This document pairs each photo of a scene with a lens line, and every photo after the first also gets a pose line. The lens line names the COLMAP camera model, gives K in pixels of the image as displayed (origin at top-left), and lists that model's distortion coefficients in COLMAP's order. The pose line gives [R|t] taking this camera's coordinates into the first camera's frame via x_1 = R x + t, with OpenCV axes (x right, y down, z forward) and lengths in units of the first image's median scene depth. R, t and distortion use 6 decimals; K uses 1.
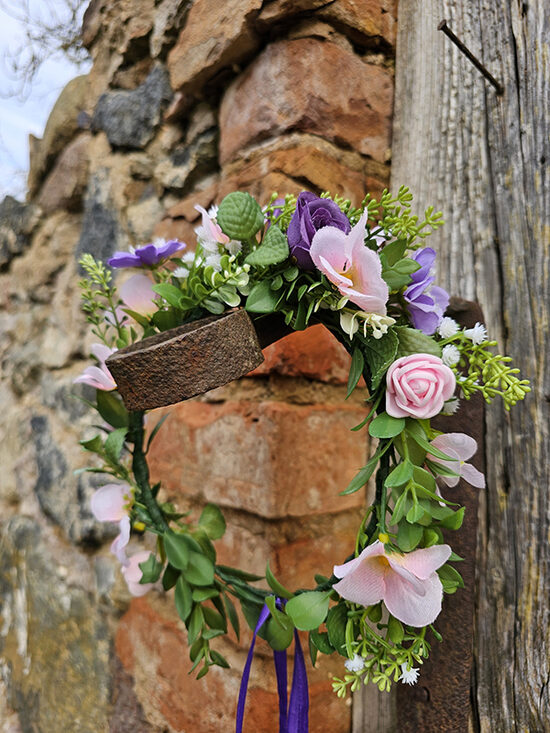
lens RADIAL K [[513.3, 0, 274.1], [0, 513.3, 372.1], [0, 0, 1]] dist [-0.004910, -0.002217]
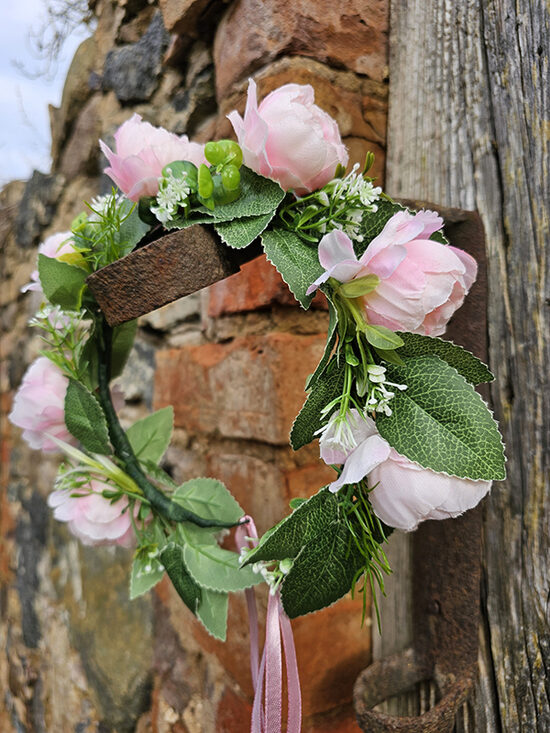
lens RADIAL K [[513.3, 0, 273.7], [0, 513.3, 366.2], [0, 0, 1]] dist [-0.004910, -0.002217]
pose [[0.994644, -0.055254, -0.087349, 0.072634], [0.060189, 0.996675, 0.054918, 0.065204], [0.084024, -0.059881, 0.994663, -0.004999]]
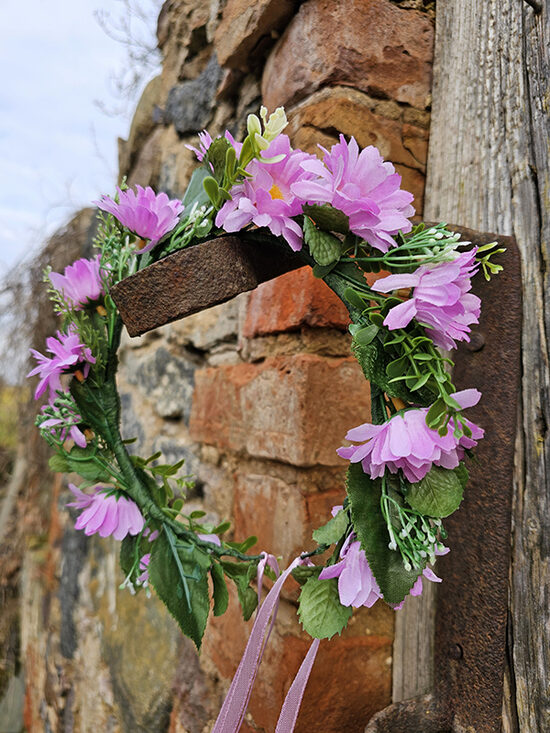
lens RADIAL K [[513.3, 0, 268.5], [0, 513.3, 363.9], [0, 0, 1]] dist [-0.004910, -0.002217]
pose [[0.980181, -0.017170, -0.197359, 0.119396], [0.016070, 0.999845, -0.007173, 0.080320], [0.197451, 0.003859, 0.980305, -0.001325]]
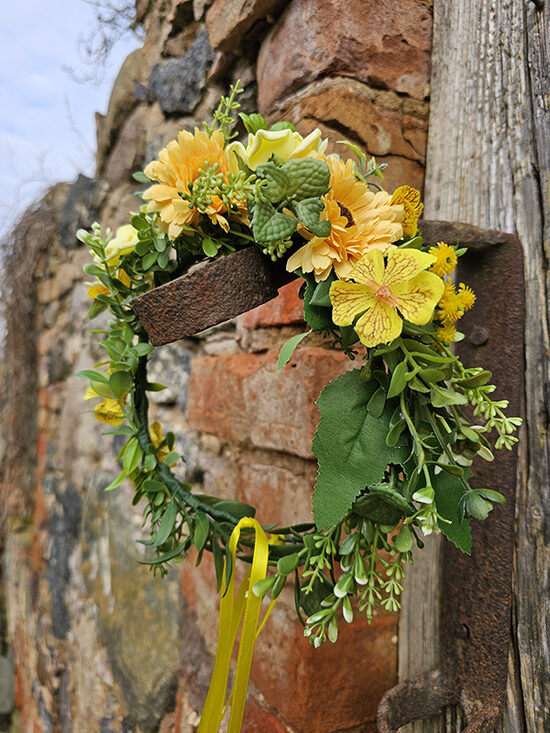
lens RADIAL K [[513.3, 0, 272.5], [0, 513.3, 358.3], [0, 0, 1]] dist [-0.004910, -0.002217]
pose [[0.988476, -0.027367, -0.148883, 0.070421], [0.033142, 0.998786, 0.036445, 0.038652], [0.147705, -0.040959, 0.988183, -0.019628]]
